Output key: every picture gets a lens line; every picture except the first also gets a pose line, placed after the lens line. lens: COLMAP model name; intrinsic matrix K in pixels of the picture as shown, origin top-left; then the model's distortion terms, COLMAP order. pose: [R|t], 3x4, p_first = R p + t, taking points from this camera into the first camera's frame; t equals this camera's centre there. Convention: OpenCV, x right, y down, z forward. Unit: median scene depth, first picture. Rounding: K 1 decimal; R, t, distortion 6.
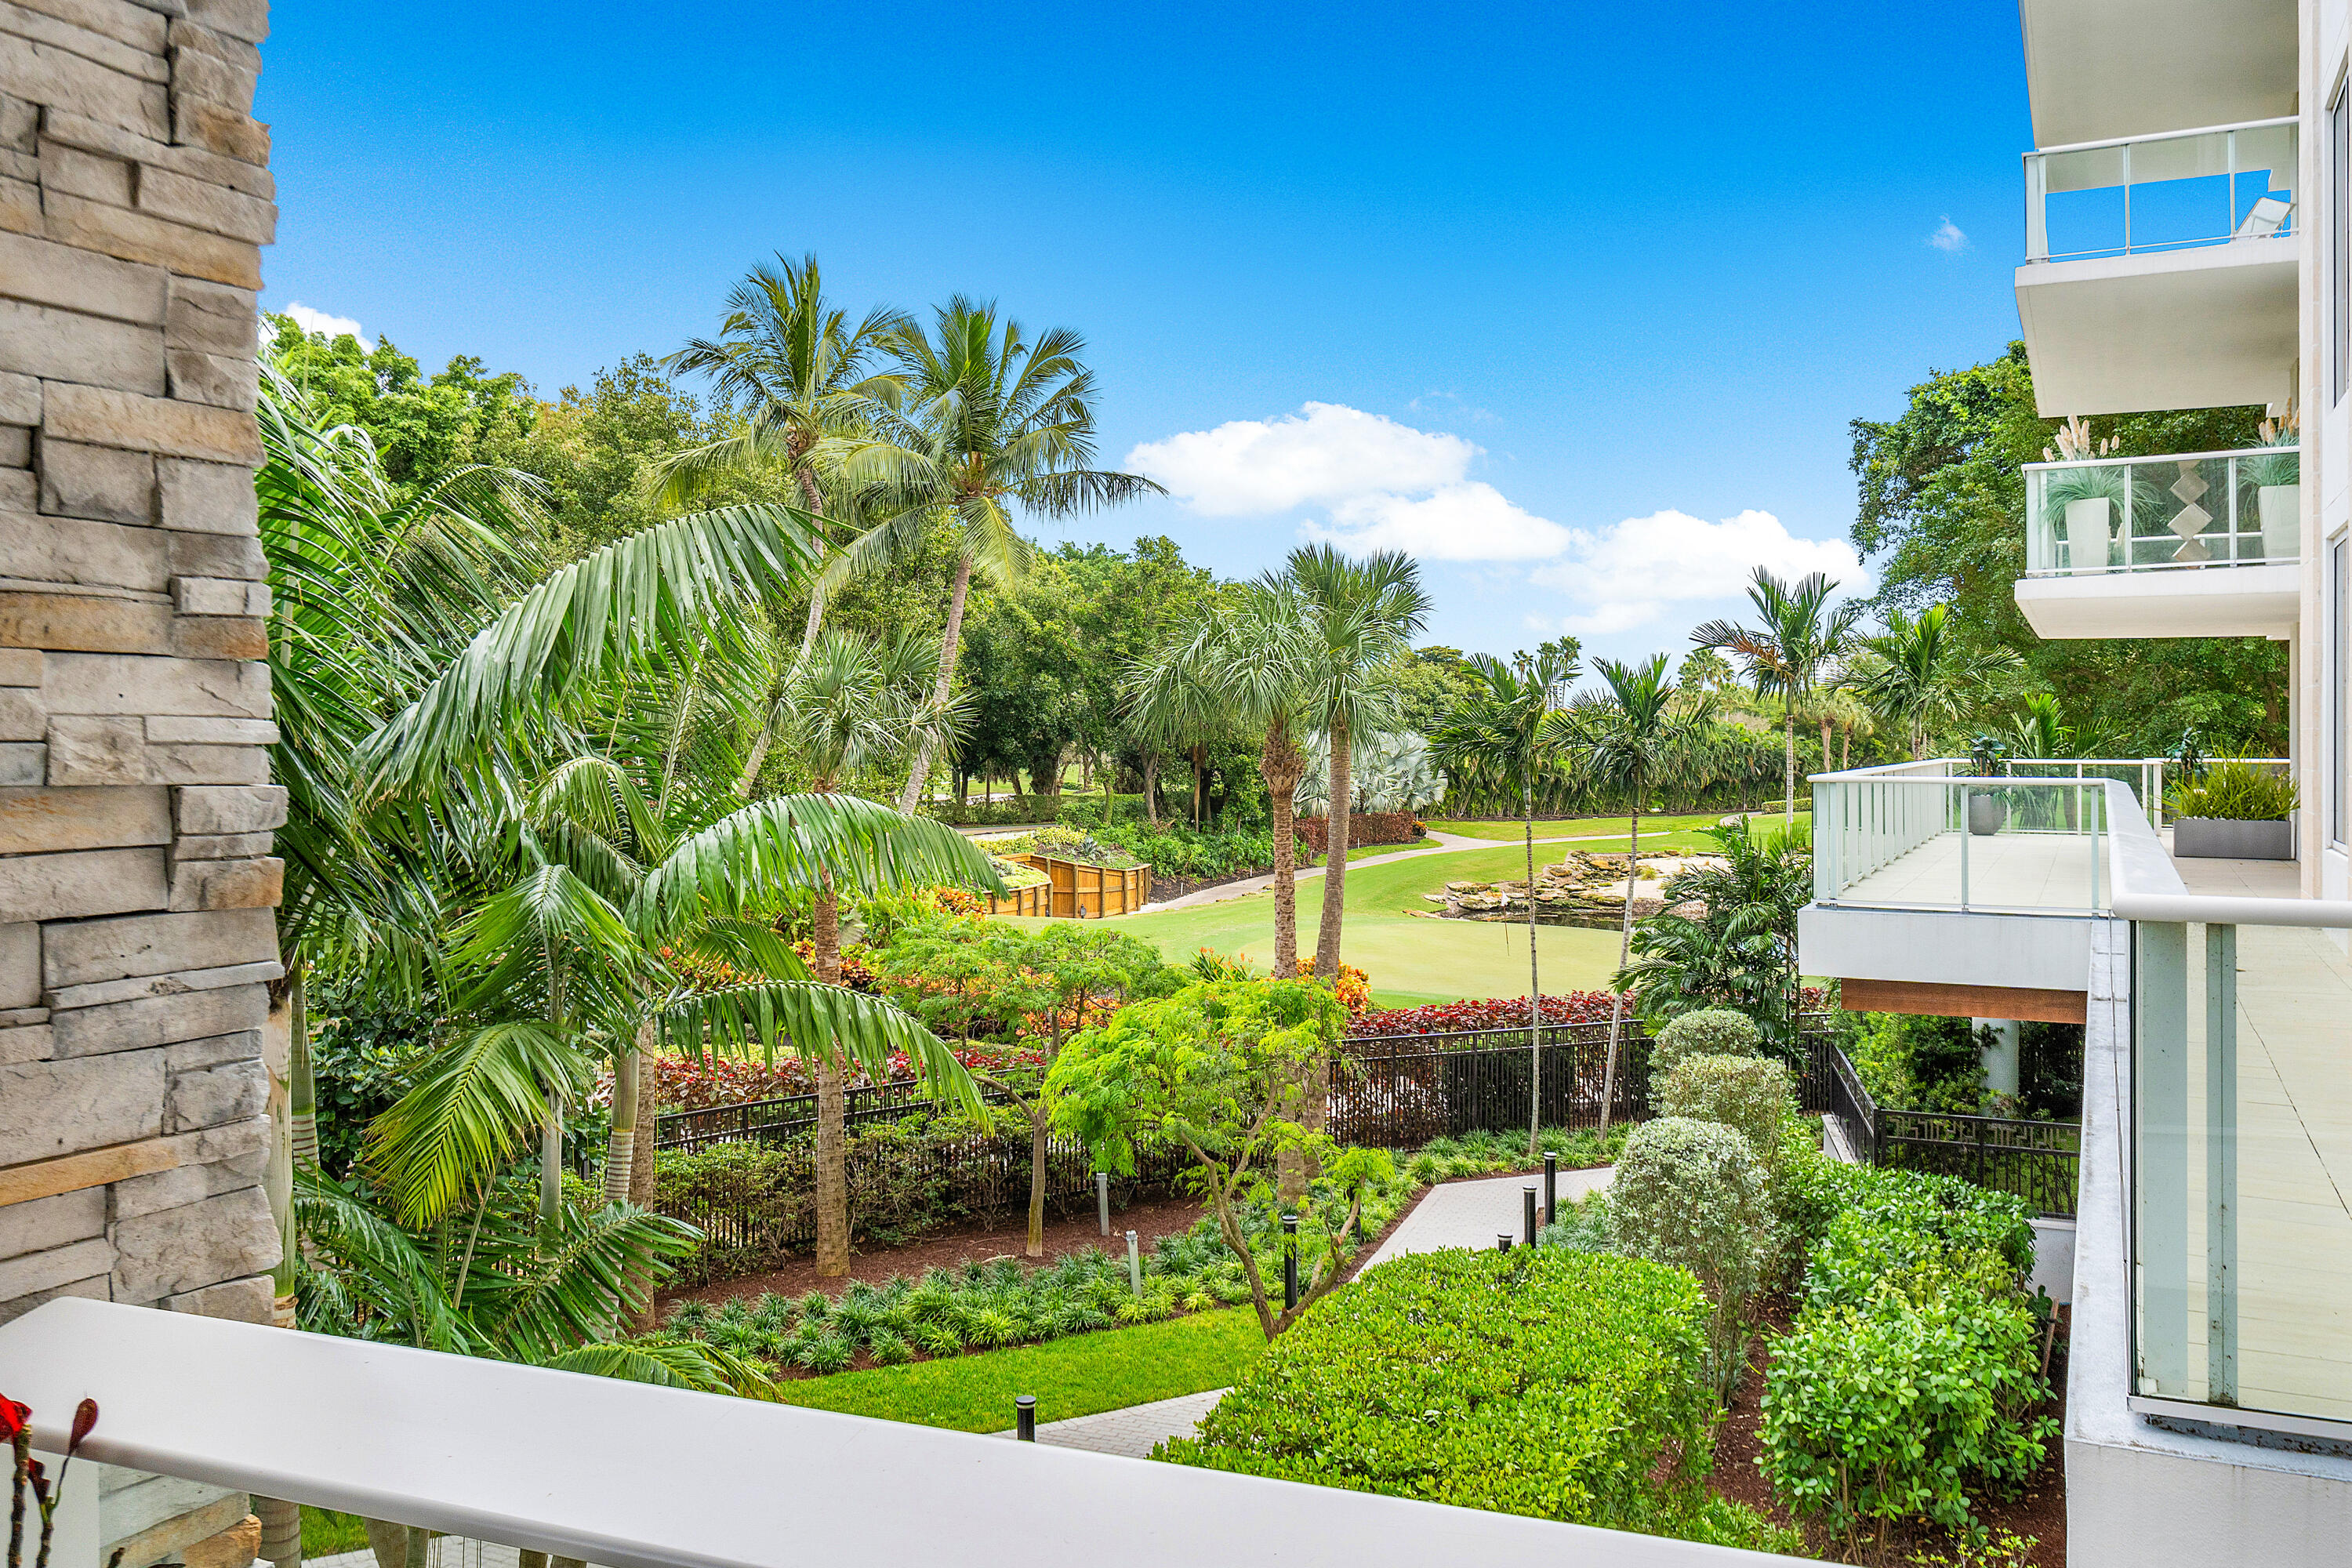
lens RADIAL K [[1953.9, 0, 1176.0], [0, 1953.9, 784.0], [0, 0, 1]] dist [-0.015423, -0.002775]
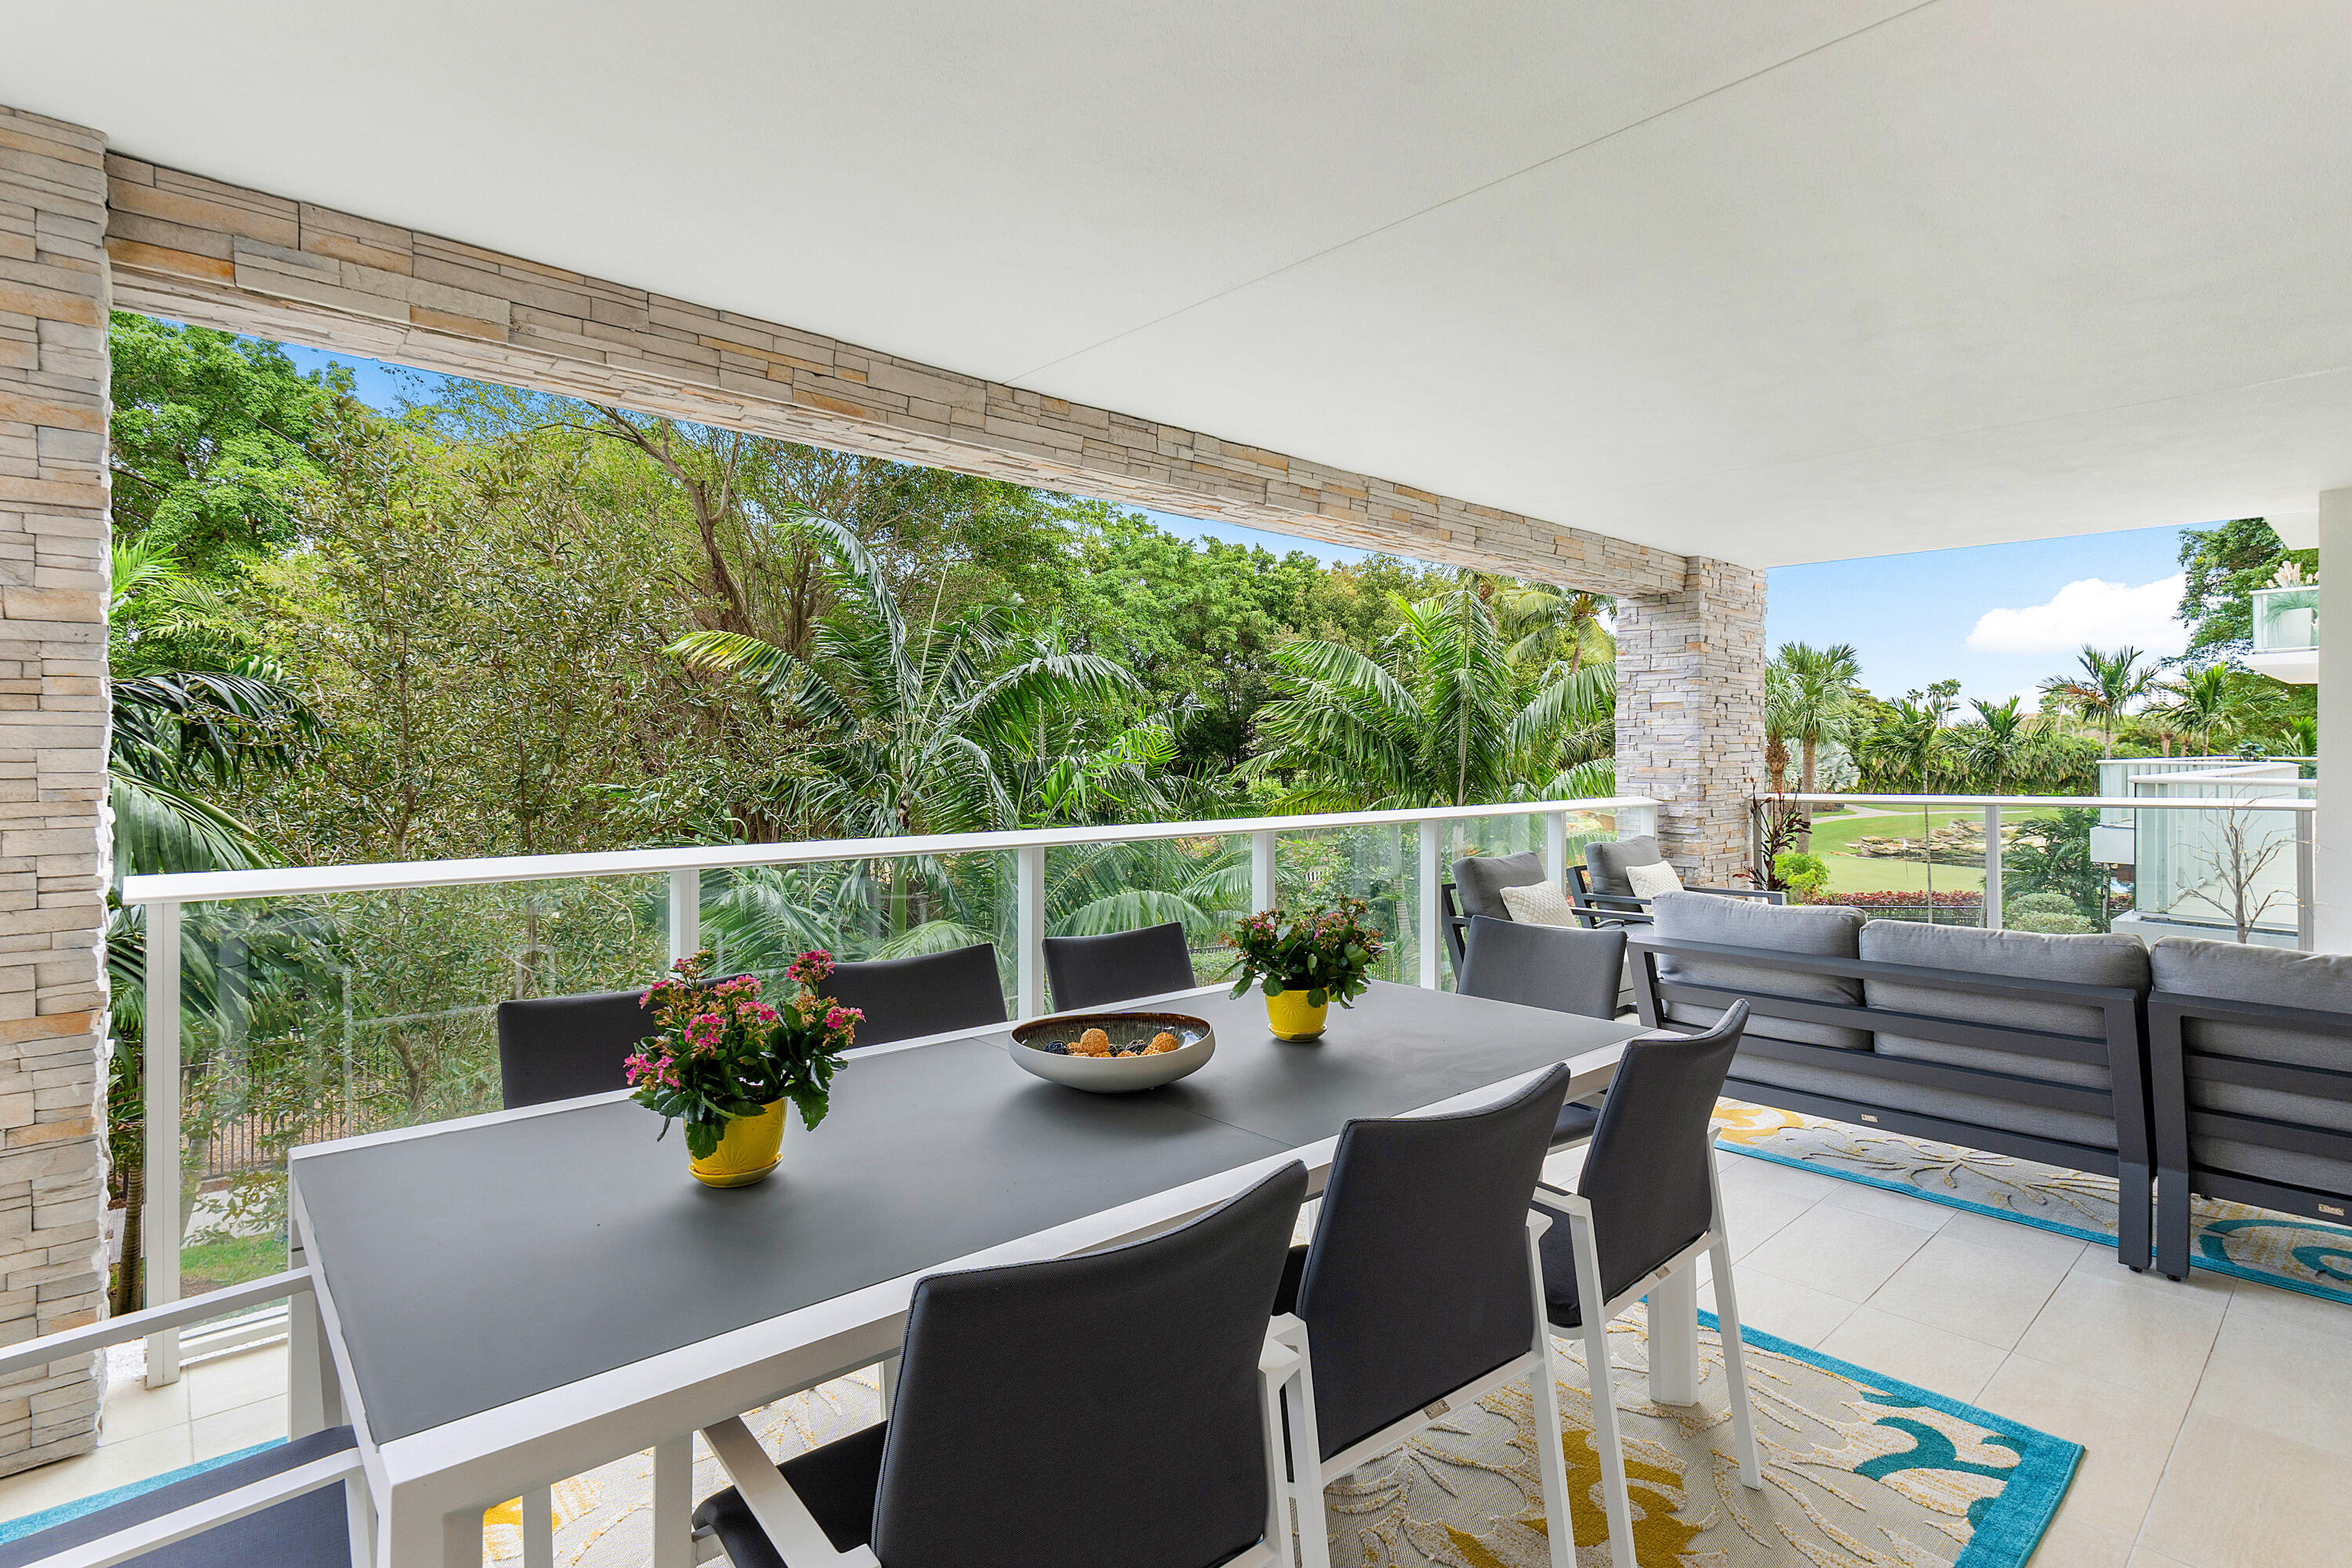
lens RADIAL K [[1161.6, 0, 1172.8], [0, 1161.6, 750.9], [0, 0, 1]] dist [-0.000200, -0.001024]
pose [[0.924170, 0.004793, -0.381952, -0.040577], [-0.012174, 0.999783, -0.016912, 0.007460], [0.381788, 0.020279, 0.924027, -0.197289]]
